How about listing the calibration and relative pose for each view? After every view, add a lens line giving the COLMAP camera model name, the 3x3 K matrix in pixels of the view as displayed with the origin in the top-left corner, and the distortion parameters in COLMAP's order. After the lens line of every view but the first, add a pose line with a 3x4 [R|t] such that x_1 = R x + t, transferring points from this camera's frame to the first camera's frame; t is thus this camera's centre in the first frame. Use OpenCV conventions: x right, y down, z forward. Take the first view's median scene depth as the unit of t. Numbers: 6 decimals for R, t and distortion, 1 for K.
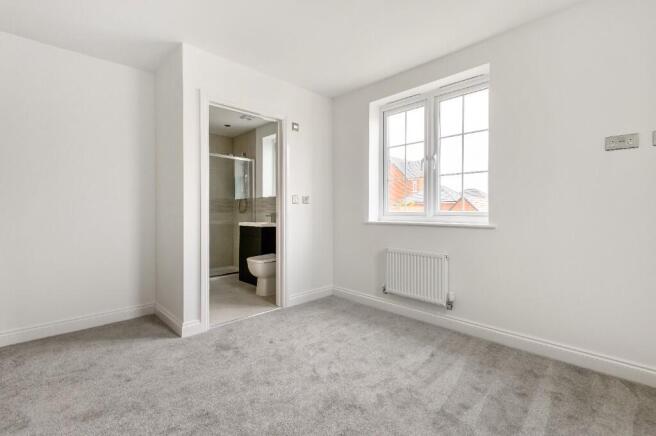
lens RADIAL K [[298.6, 0, 327.6], [0, 298.6, 214.7], [0, 0, 1]] dist [0.014322, 0.000163]
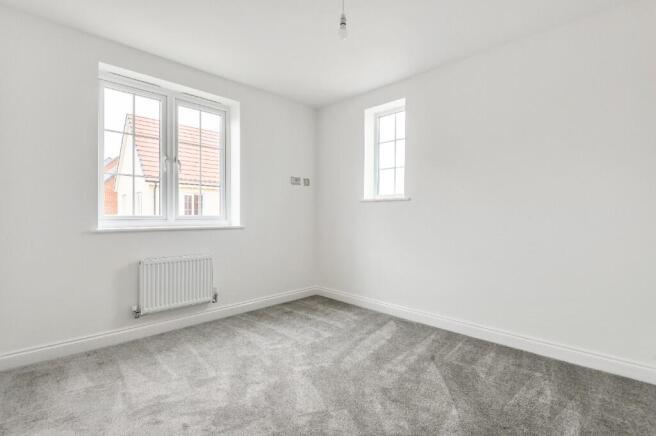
lens RADIAL K [[325.1, 0, 328.0], [0, 325.1, 218.0], [0, 0, 1]] dist [-0.000725, -0.000146]
pose [[-0.031535, -0.014571, 0.999396, -0.727943], [0.009367, 0.999846, 0.014873, -0.012178], [-0.999459, 0.009830, -0.031394, 0.542041]]
